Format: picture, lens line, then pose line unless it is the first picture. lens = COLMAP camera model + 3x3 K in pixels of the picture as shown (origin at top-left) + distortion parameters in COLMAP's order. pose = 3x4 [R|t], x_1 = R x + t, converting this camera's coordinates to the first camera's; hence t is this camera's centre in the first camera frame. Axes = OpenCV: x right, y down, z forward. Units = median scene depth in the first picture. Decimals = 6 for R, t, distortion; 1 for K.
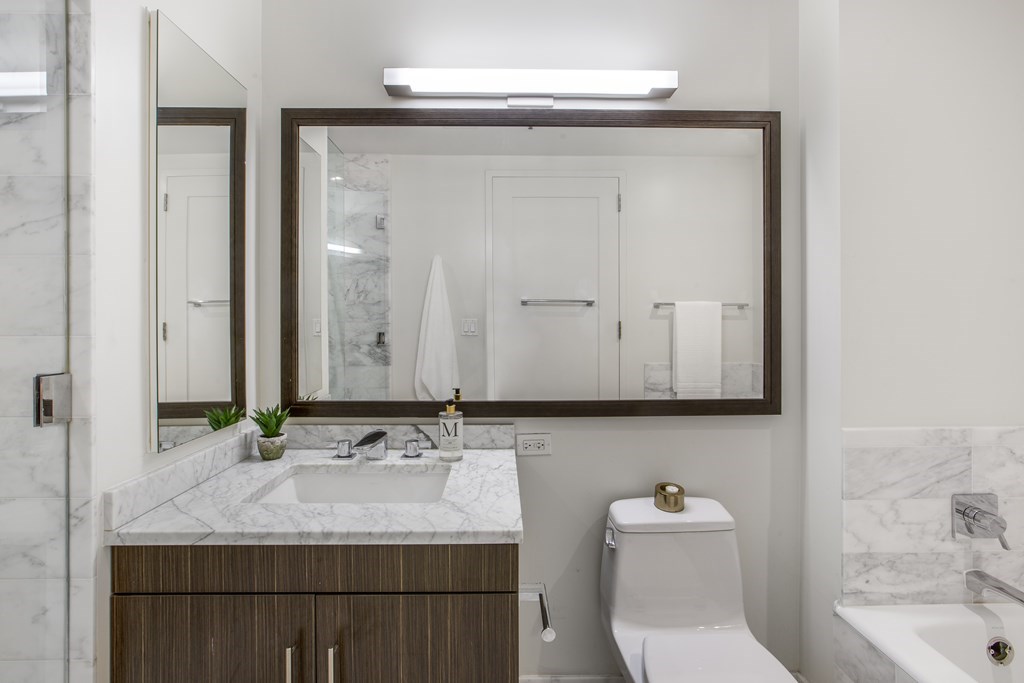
lens RADIAL K [[476.1, 0, 510.8], [0, 476.1, 318.1], [0, 0, 1]] dist [-0.045443, 0.018497]
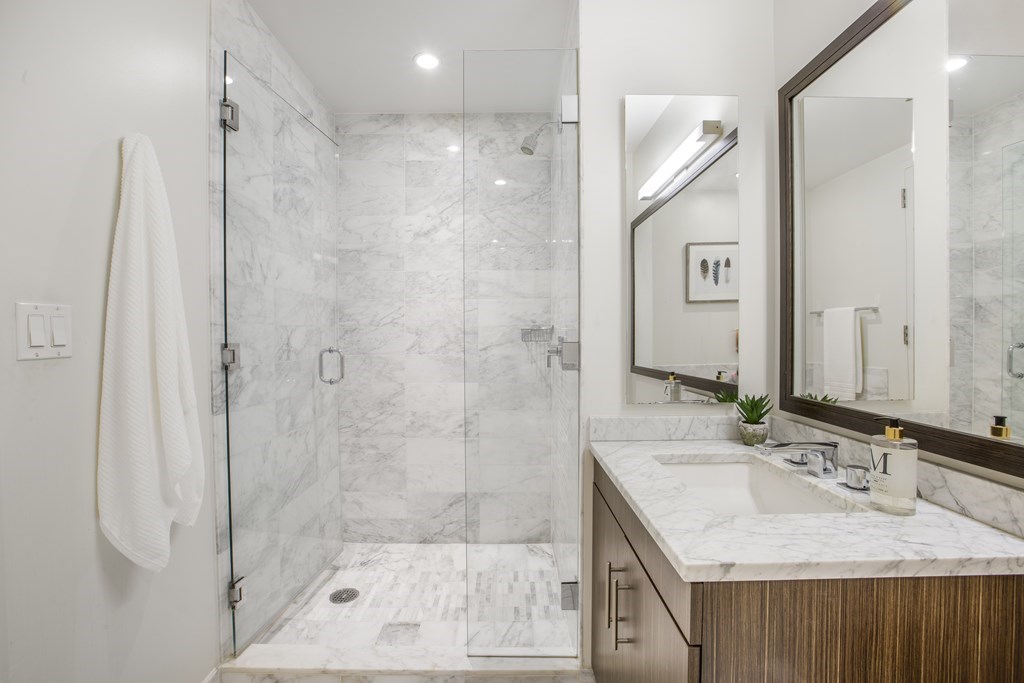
lens RADIAL K [[490.8, 0, 509.2], [0, 490.8, 339.2], [0, 0, 1]] dist [-0.063872, 0.020222]
pose [[-0.029031, 0.014677, -0.999471, 0.569230], [0.007090, 0.999870, 0.014477, 0.053915], [0.999553, -0.006666, -0.029131, 0.527772]]
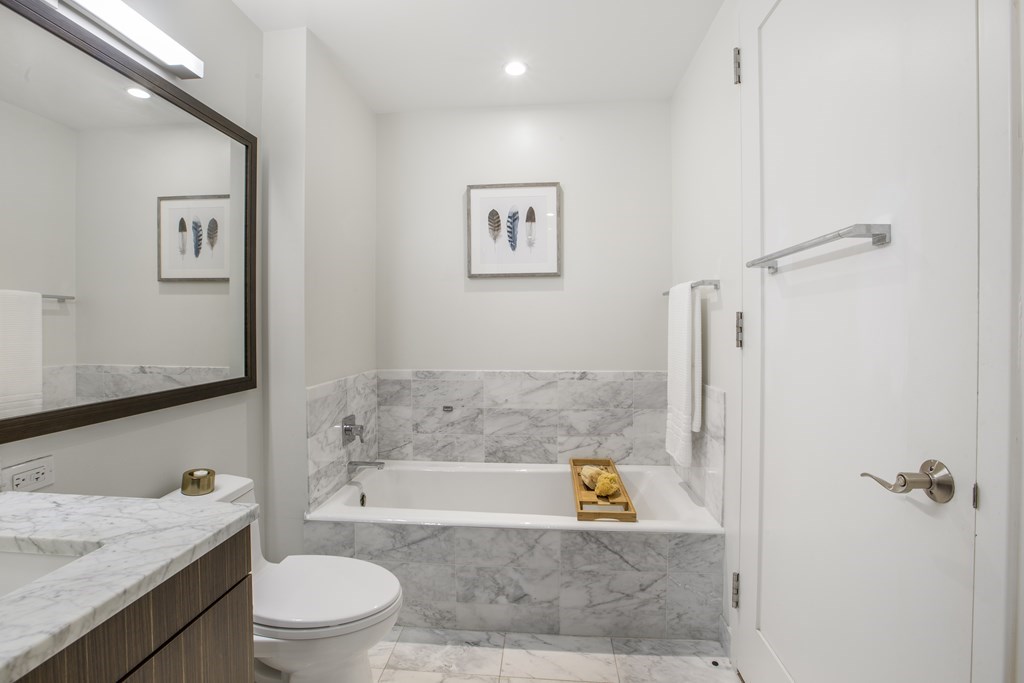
lens RADIAL K [[449.5, 0, 515.4], [0, 449.5, 327.3], [0, 0, 1]] dist [-0.017372, -0.000091]
pose [[0.105352, -0.008316, 0.994400, -0.611132], [-0.002984, 0.999958, 0.008679, 0.044140], [-0.994431, -0.003881, 0.105322, 0.254612]]
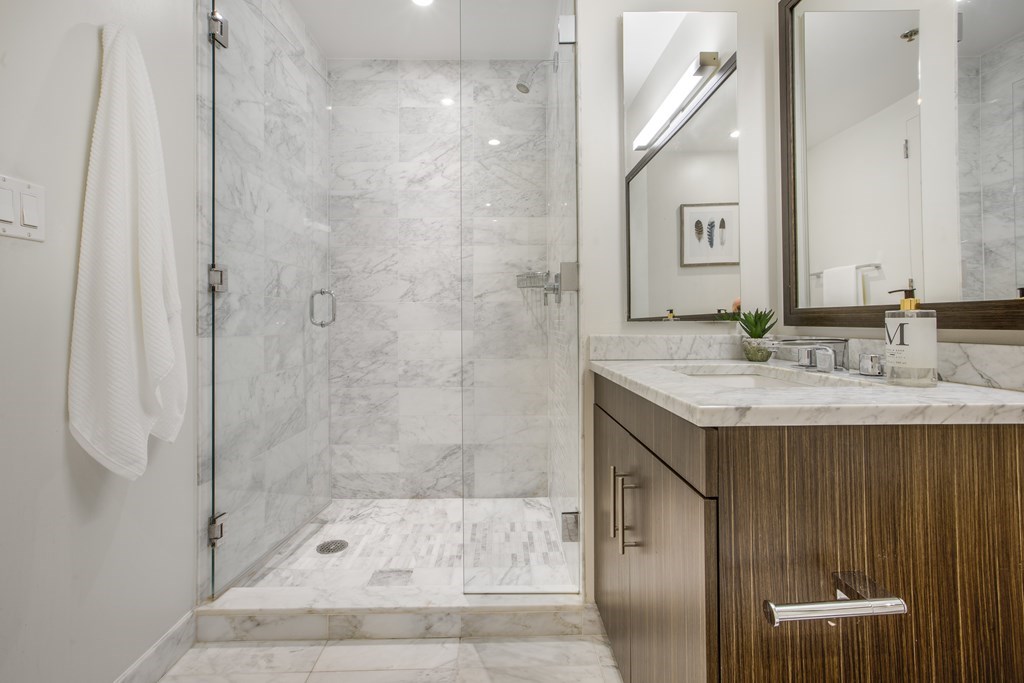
lens RADIAL K [[496.3, 0, 508.7], [0, 496.3, 315.8], [0, 0, 1]] dist [-0.034588, 0.024150]
pose [[-0.012781, -0.017497, -0.999765, 0.562344], [0.009391, 0.999801, -0.017618, 0.226780], [0.999874, -0.009614, -0.012614, 0.511229]]
